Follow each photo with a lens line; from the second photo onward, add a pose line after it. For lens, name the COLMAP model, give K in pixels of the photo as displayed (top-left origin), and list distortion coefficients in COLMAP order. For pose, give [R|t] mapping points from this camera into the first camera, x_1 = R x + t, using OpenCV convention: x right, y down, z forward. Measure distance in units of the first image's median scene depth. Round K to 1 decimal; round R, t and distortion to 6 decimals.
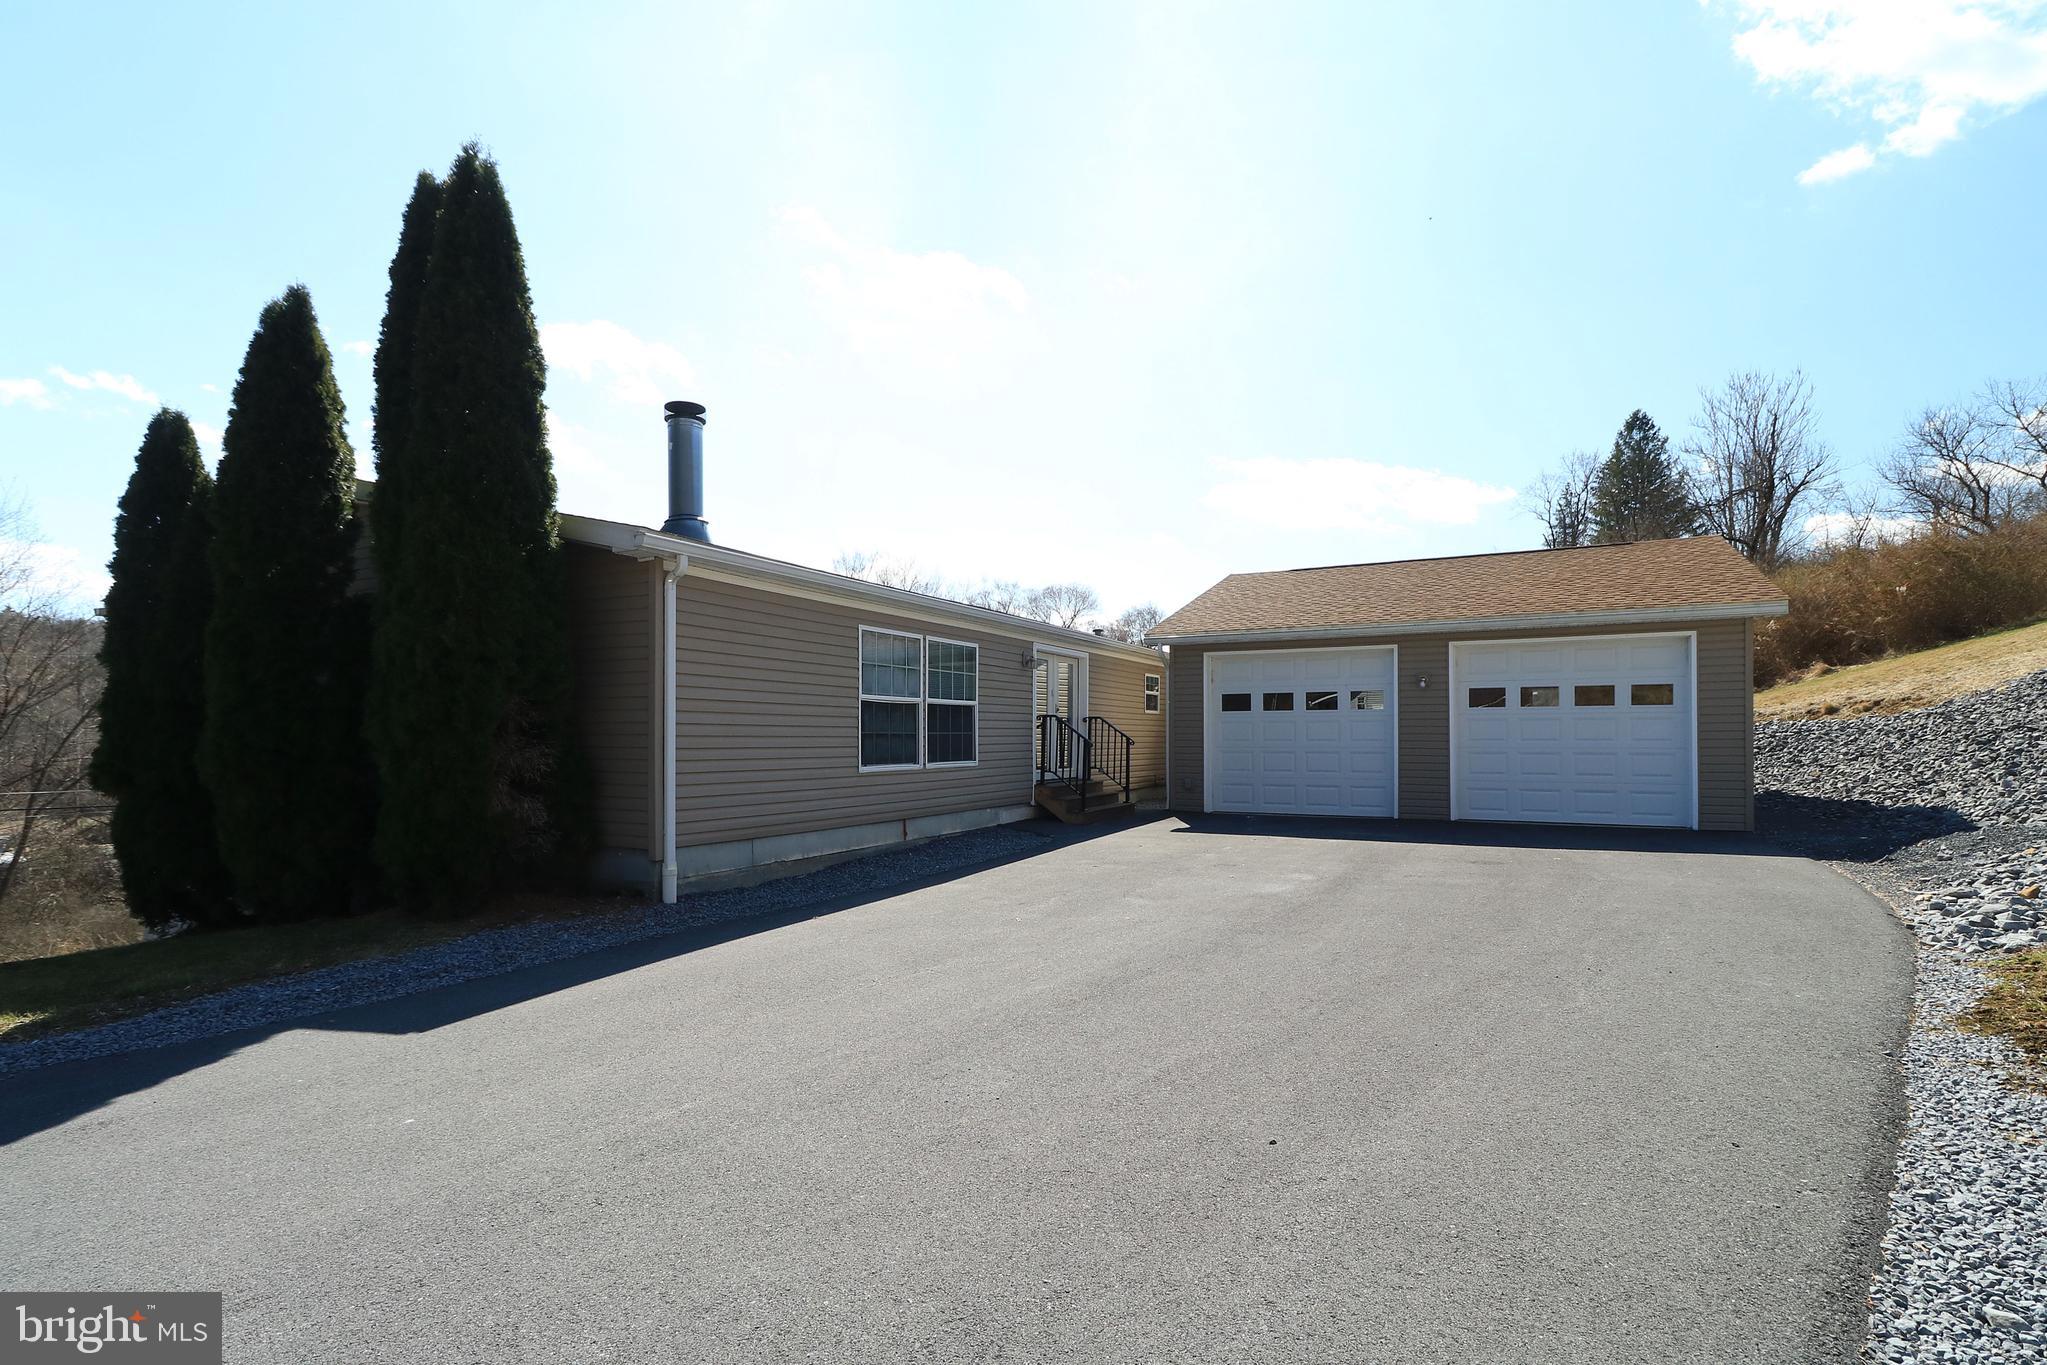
lens RADIAL K [[992.7, 0, 1022.8], [0, 992.7, 731.0], [0, 0, 1]] dist [0.000615, 0.000176]
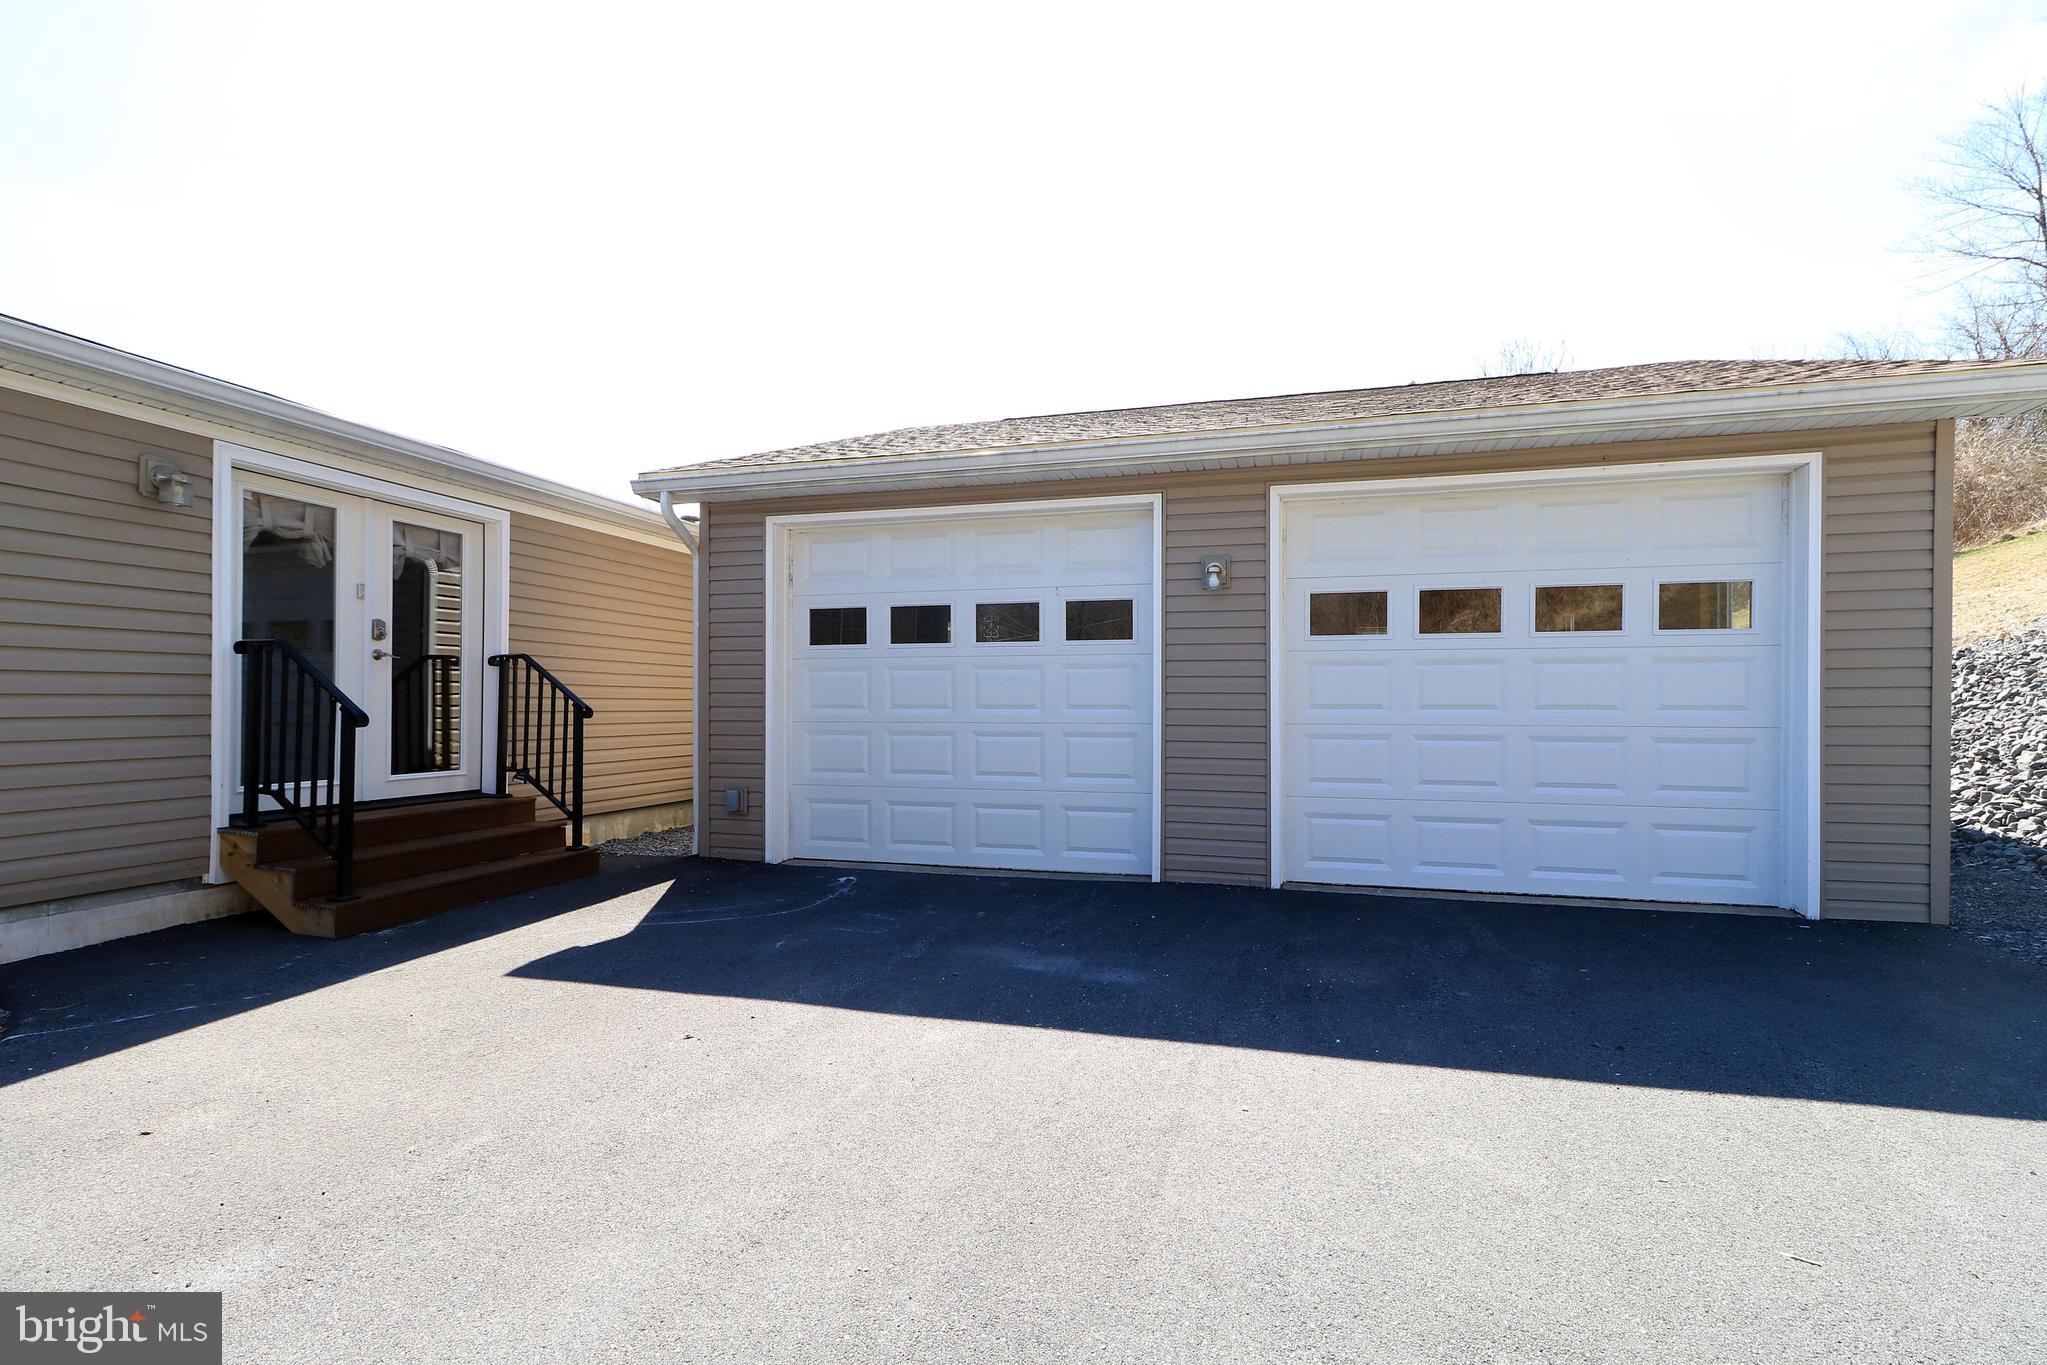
lens RADIAL K [[971.0, 0, 1017.5], [0, 971.0, 698.8], [0, 0, 1]] dist [0.003068, 0.000875]
pose [[0.983910, 0.002518, 0.178646, 0.221841], [-0.003050, 0.999992, 0.002706, 0.004033], [-0.178637, -0.003207, 0.983910, 0.545688]]
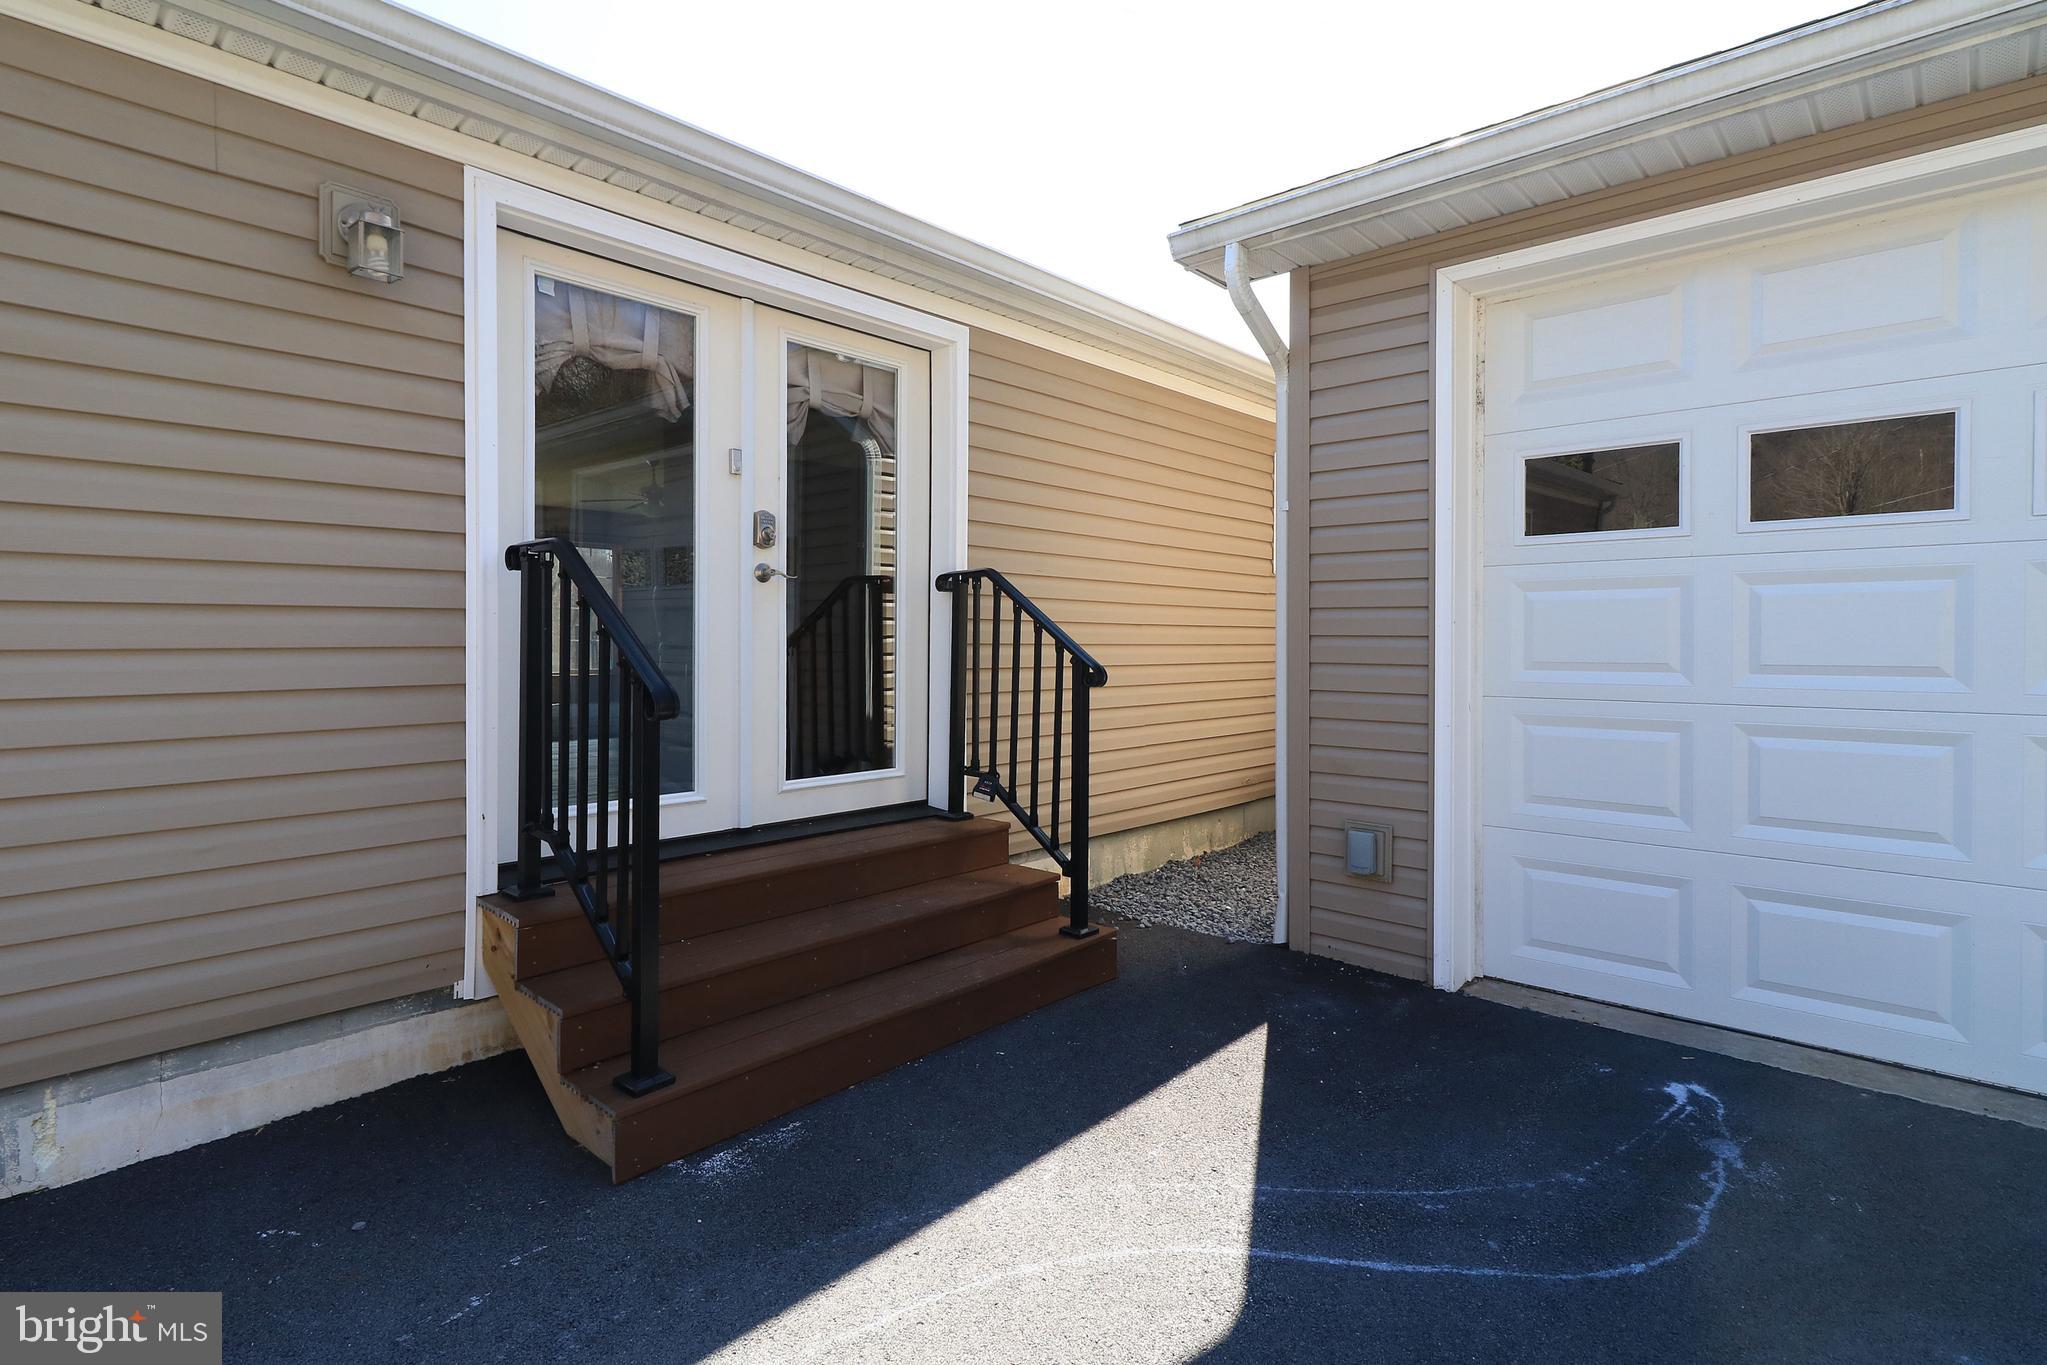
lens RADIAL K [[1003.4, 0, 1023.0], [0, 1003.4, 639.4], [0, 0, 1]] dist [0.001273, 0.000236]
pose [[0.964097, 0.001872, -0.265545, 0.156260], [0.000286, 0.999967, 0.008088, 0.001552], [0.265552, -0.007874, 0.964064, 0.775055]]
